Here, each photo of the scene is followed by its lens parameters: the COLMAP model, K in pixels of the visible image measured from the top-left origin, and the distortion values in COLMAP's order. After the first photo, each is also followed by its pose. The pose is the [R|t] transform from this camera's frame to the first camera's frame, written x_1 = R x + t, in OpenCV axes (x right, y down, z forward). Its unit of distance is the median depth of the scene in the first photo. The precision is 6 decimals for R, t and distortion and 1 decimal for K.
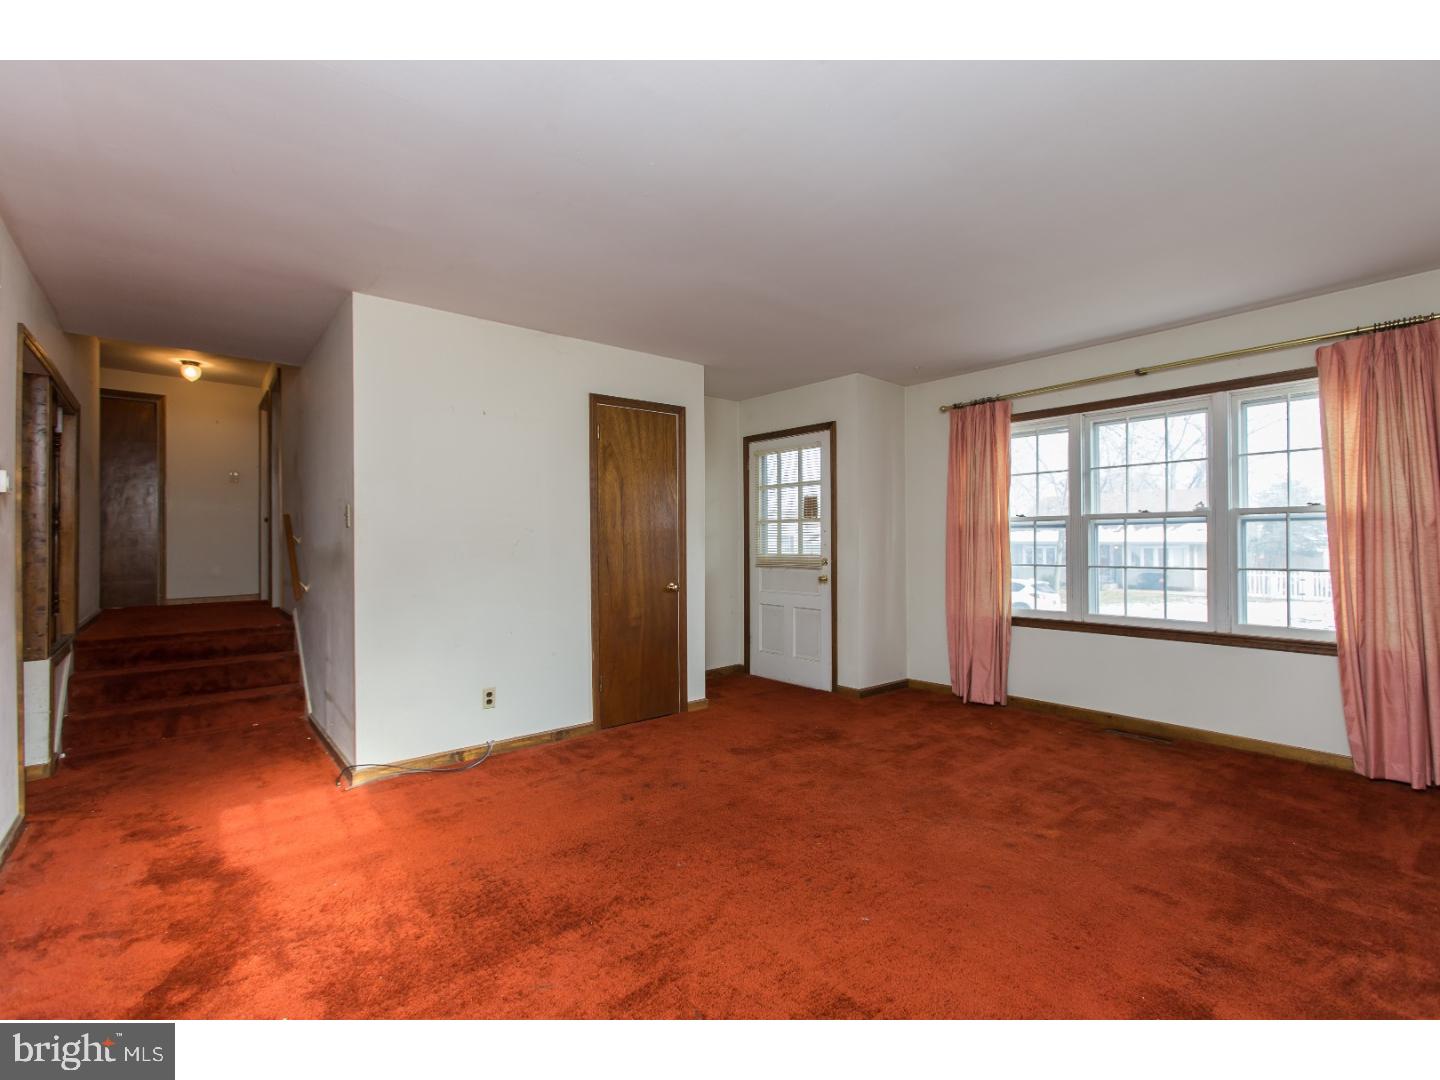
lens RADIAL K [[632.5, 0, 720.0], [0, 632.5, 540.0], [0, 0, 1]] dist [-0.009965, 0.000325]
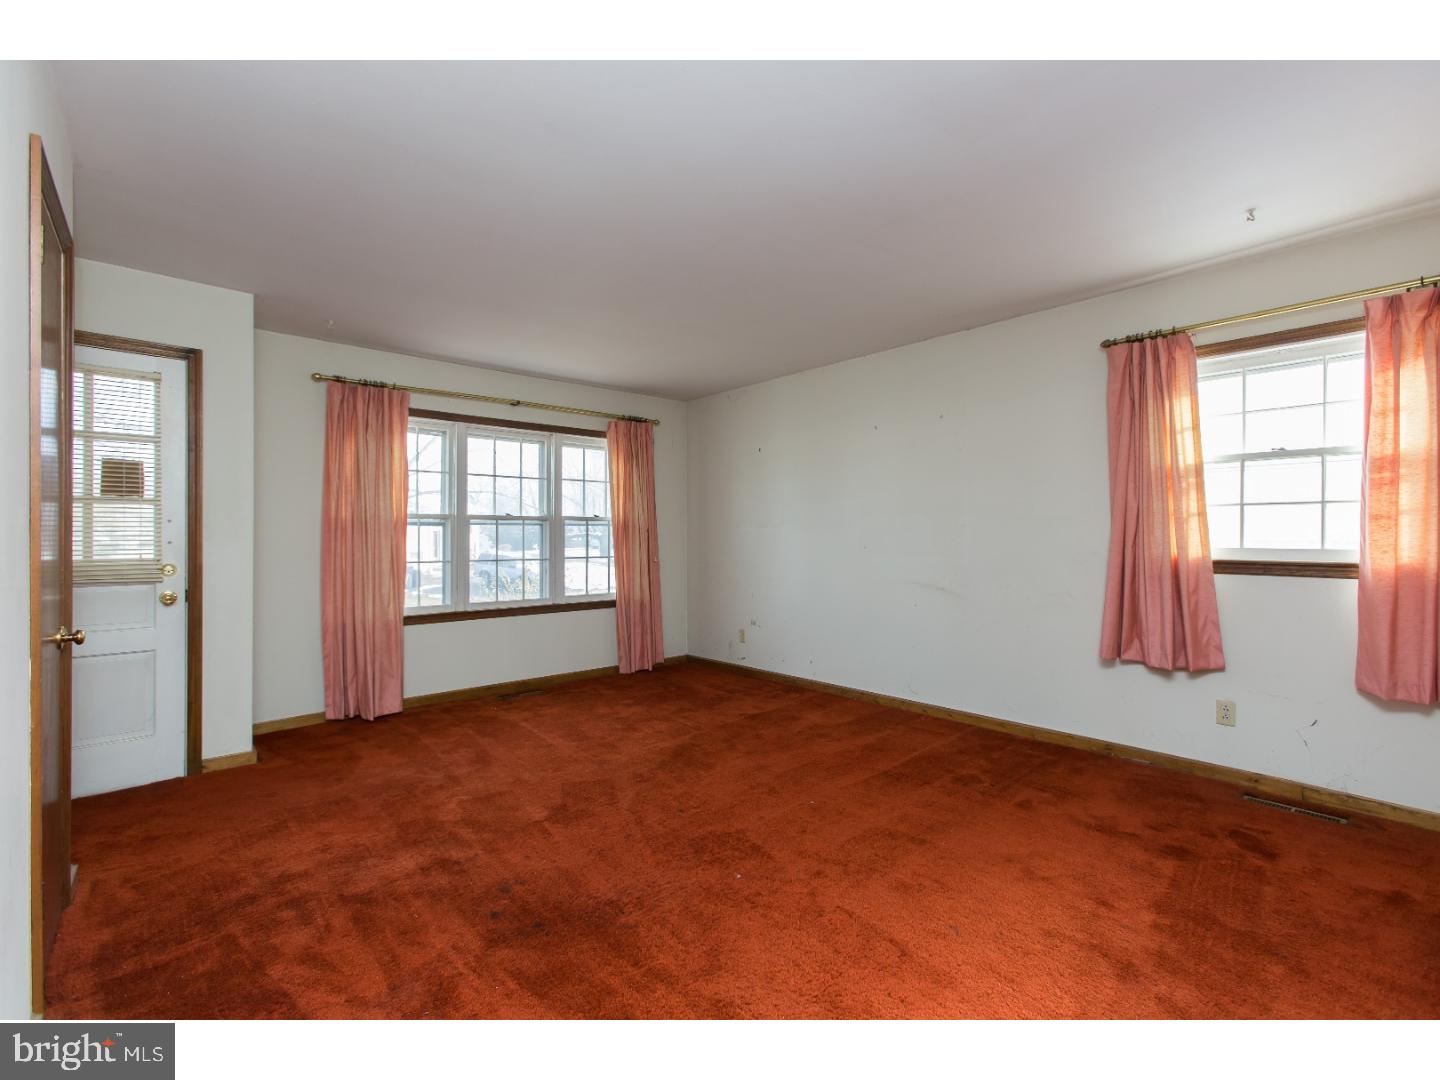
lens RADIAL K [[632.5, 0, 720.0], [0, 632.5, 540.0], [0, 0, 1]] dist [-0.009965, 0.000325]
pose [[-0.001094, 0.002469, 0.999996, -0.528670], [-0.000933, 0.999997, -0.002470, 0.006692], [-0.999999, -0.000936, -0.001092, 0.542647]]
